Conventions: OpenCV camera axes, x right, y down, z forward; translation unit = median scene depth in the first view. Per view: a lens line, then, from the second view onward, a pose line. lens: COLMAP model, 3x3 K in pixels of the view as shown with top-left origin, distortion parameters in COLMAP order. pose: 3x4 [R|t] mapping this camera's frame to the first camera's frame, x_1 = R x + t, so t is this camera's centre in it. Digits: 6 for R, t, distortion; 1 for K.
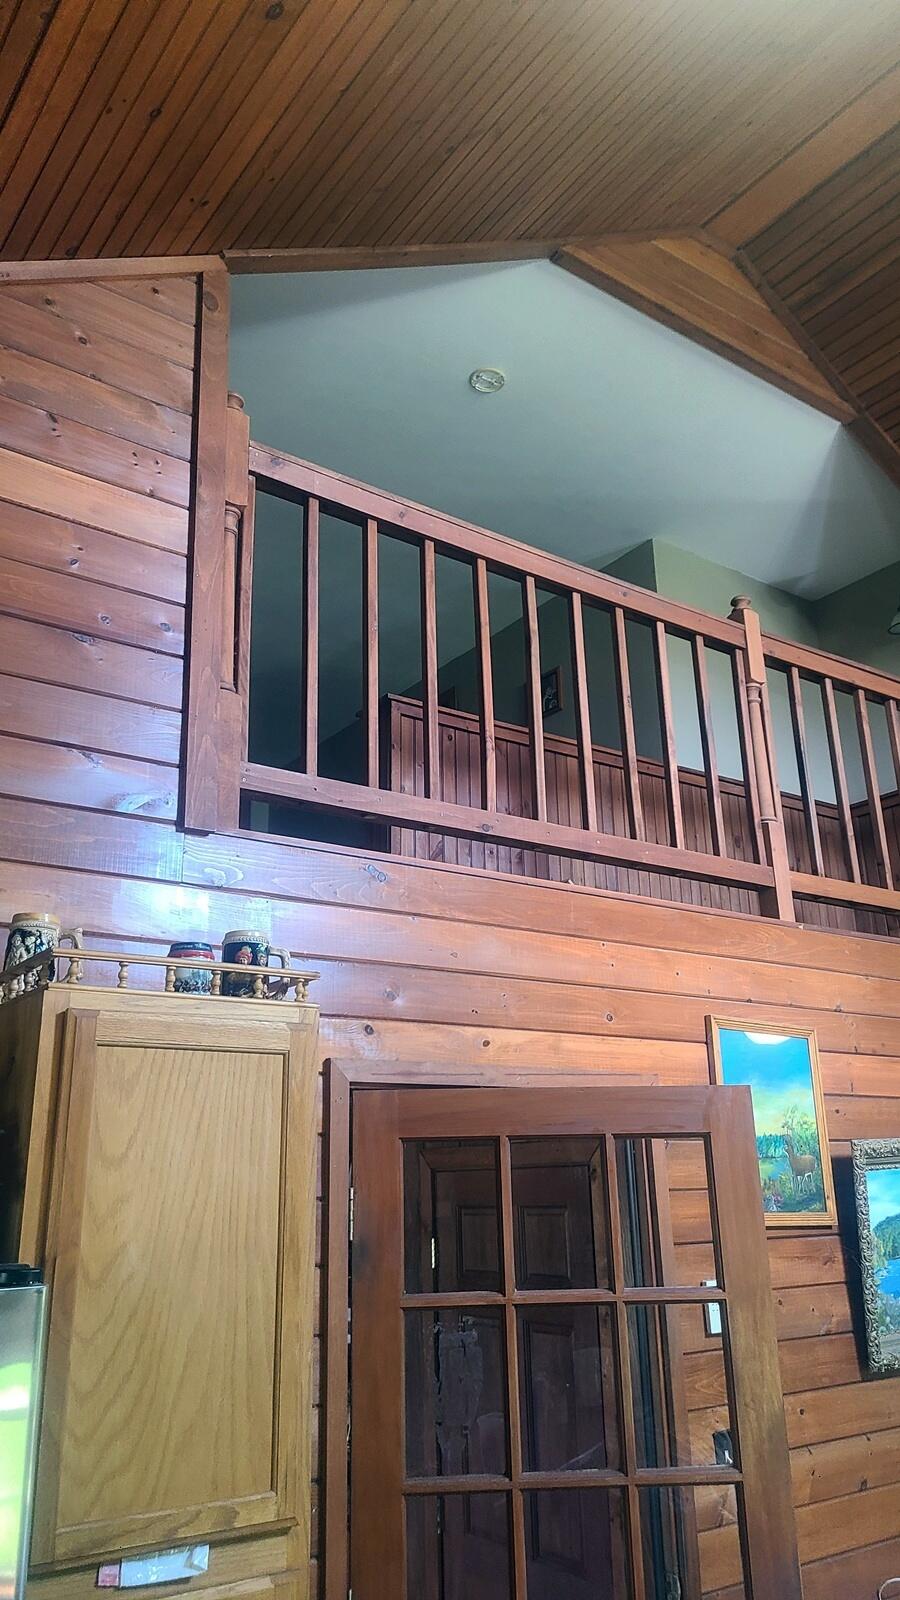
lens RADIAL K [[1203.0, 0, 447.2], [0, 1203.0, 794.3], [0, 0, 1]] dist [0.033019, -0.022765]
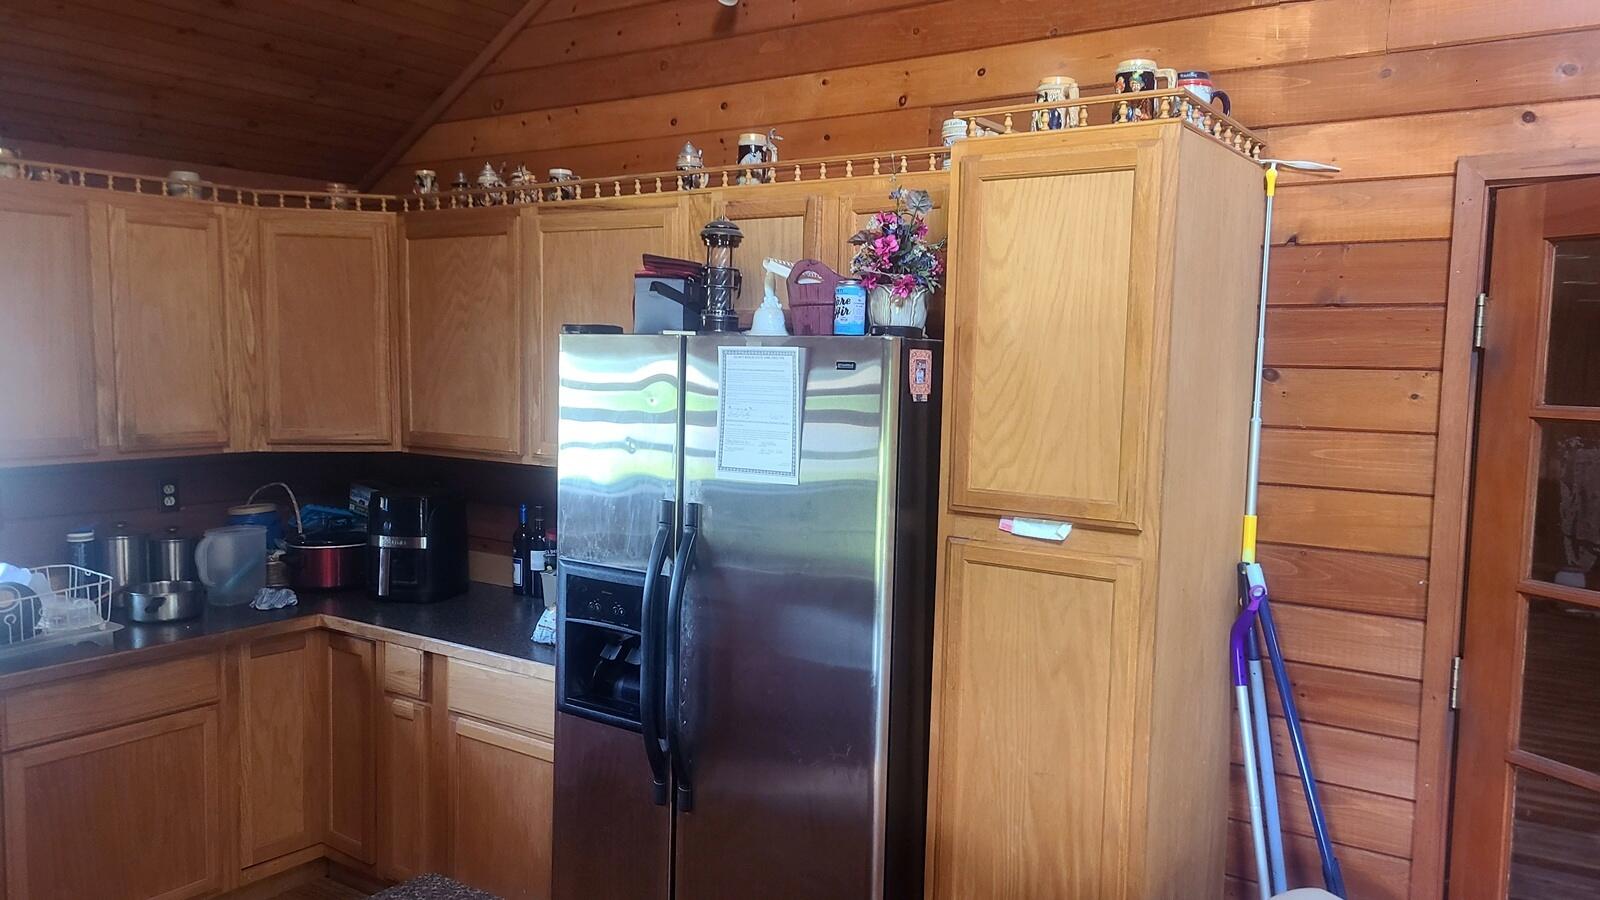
lens RADIAL K [[1203.0, 0, 795.8], [0, 1203.0, 460.8], [0, 0, 1]] dist [0.033019, -0.022765]
pose [[0.328663, 0.114449, -0.937487, 0.600207], [0.270761, 0.939546, 0.209623, 0.103195], [0.904803, -0.322731, 0.277806, 0.211550]]
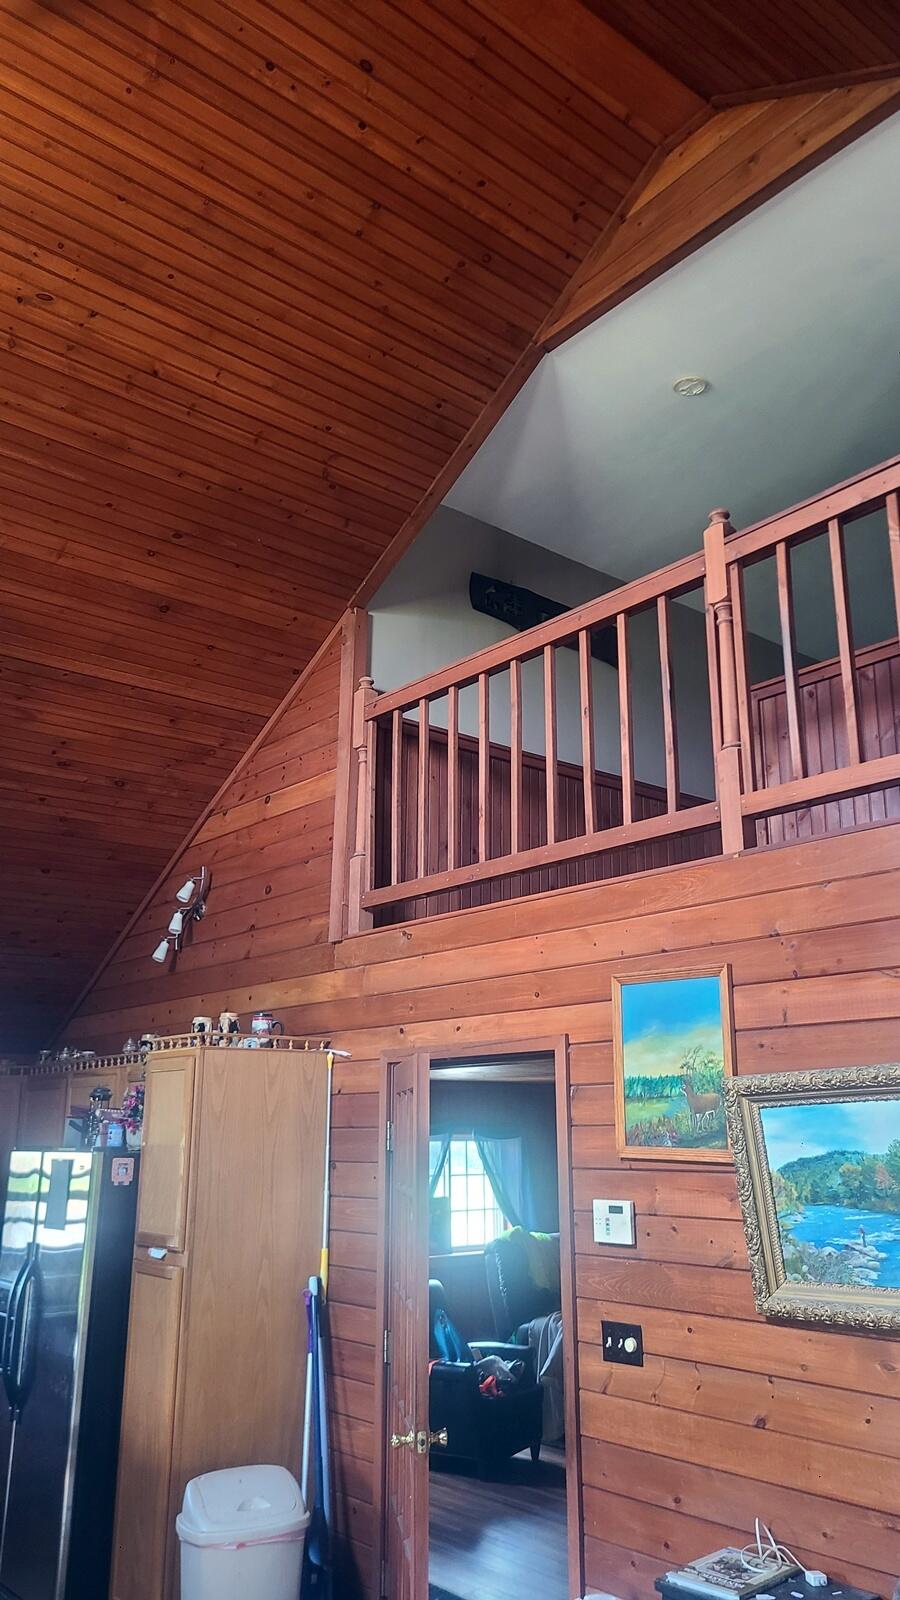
lens RADIAL K [[1203.0, 0, 458.4], [0, 1203.0, 801.6], [0, 0, 1]] dist [0.033019, -0.022765]
pose [[0.067577, -0.240571, -0.968276, 1.678452], [0.316890, 0.925417, -0.207807, 0.275476], [0.946052, -0.292794, 0.138772, 0.935196]]
